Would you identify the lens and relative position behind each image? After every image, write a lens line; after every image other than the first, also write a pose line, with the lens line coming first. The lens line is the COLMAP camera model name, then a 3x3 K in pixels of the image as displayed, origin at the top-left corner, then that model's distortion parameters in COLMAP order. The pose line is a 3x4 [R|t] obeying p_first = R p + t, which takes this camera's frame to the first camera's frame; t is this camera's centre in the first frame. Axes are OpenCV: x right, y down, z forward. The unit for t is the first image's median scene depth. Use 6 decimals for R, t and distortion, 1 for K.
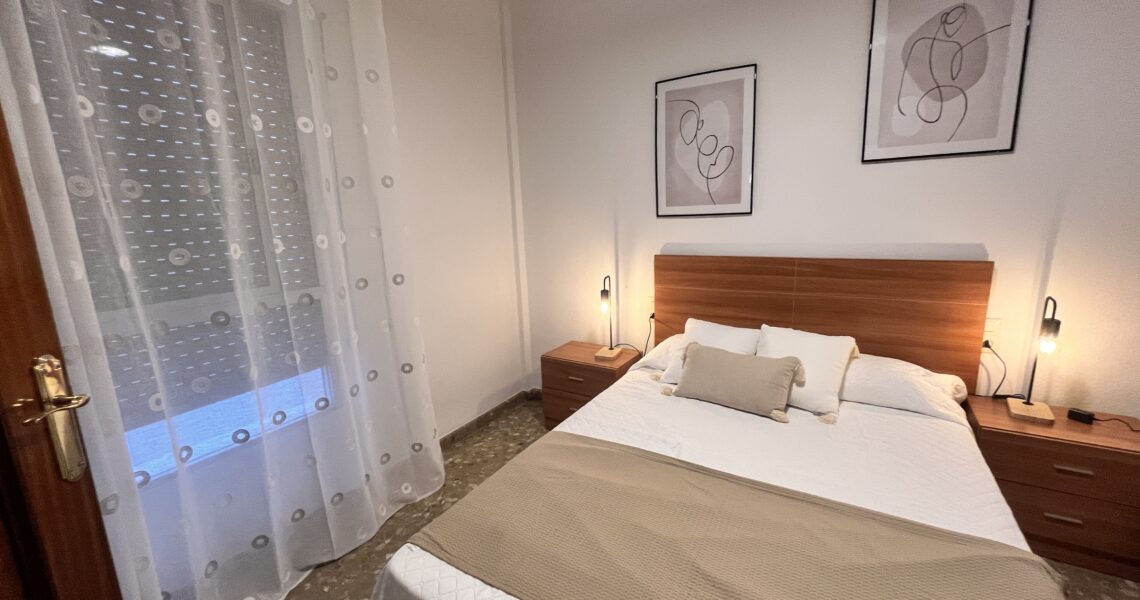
lens RADIAL K [[461.6, 0, 574.8], [0, 461.6, 300.1], [0, 0, 1]] dist [-0.003472, 0.001820]
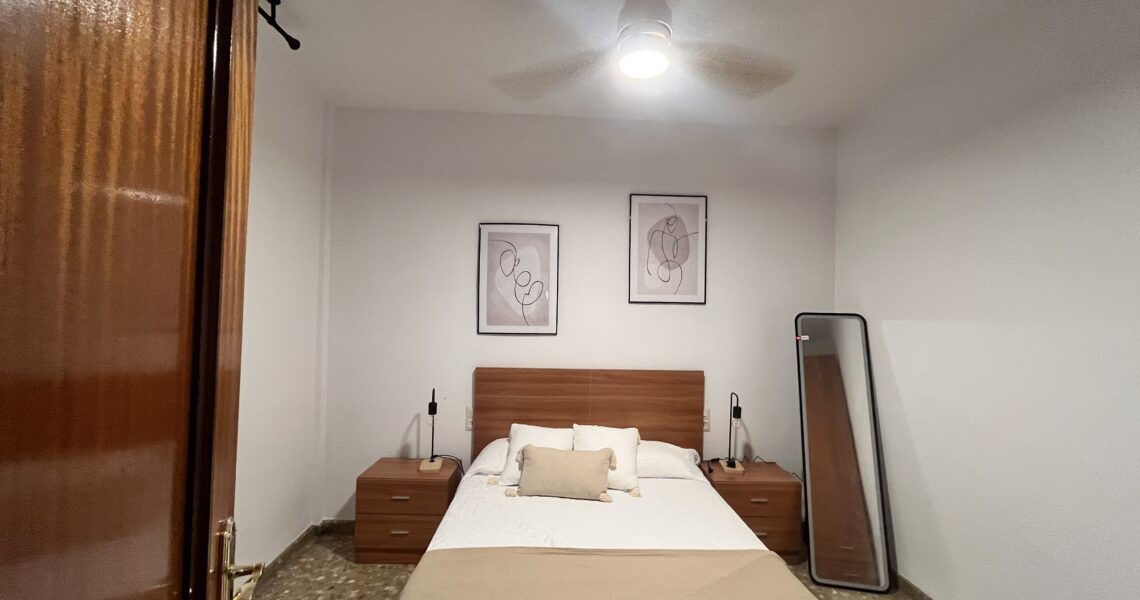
lens RADIAL K [[461.6, 0, 573.2], [0, 461.6, 300.3], [0, 0, 1]] dist [-0.003472, 0.001820]
pose [[0.835391, 0.061733, 0.546179, -0.314118], [0.054593, 0.979441, -0.194204, -0.034633], [-0.546939, 0.192054, 0.814846, -0.085190]]
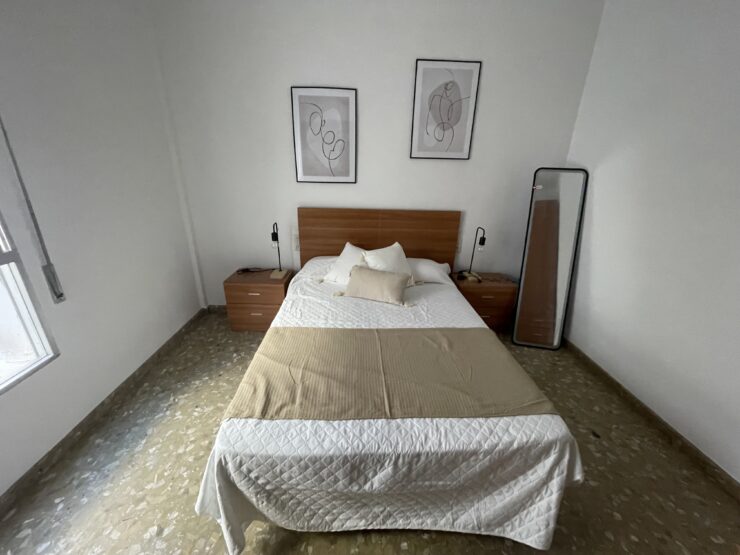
lens RADIAL K [[298.7, 0, 371.8], [0, 298.7, 276.2], [0, 0, 1]] dist [-0.000915, -0.000353]
pose [[0.835812, -0.139479, 0.531003, -0.229919], [0.046997, 0.981817, 0.183921, -0.056291], [-0.547001, -0.128768, 0.827169, 0.008242]]
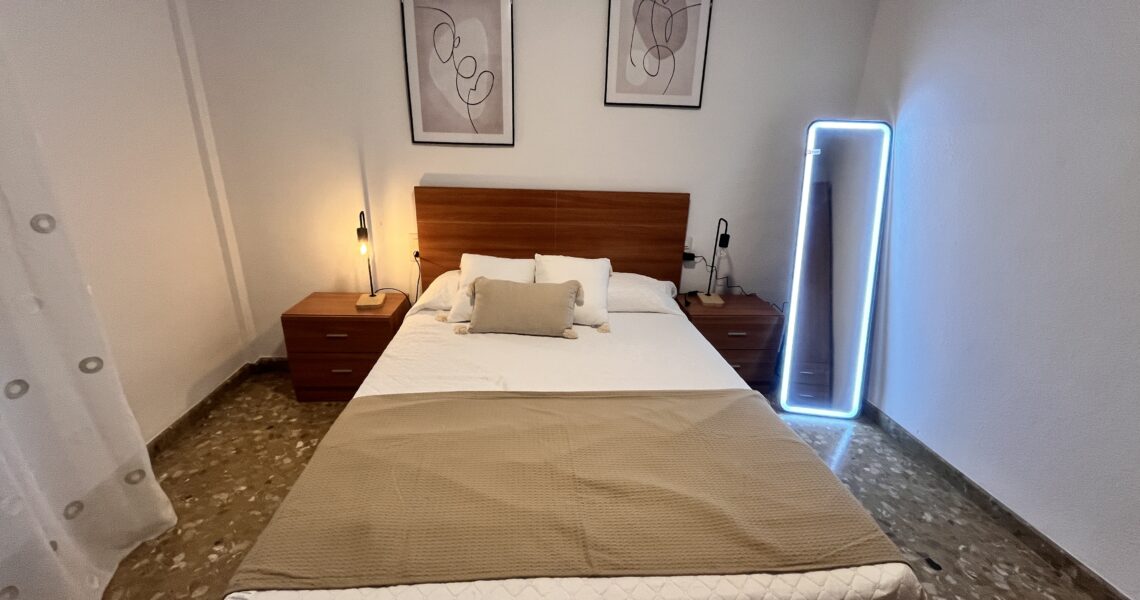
lens RADIAL K [[461.6, 0, 573.0], [0, 461.6, 300.3], [0, 0, 1]] dist [-0.003472, 0.001820]
pose [[0.804369, -0.134312, 0.578749, -0.164282], [0.052549, 0.986378, 0.155876, -0.003453], [-0.591801, -0.094969, 0.800470, 0.089212]]
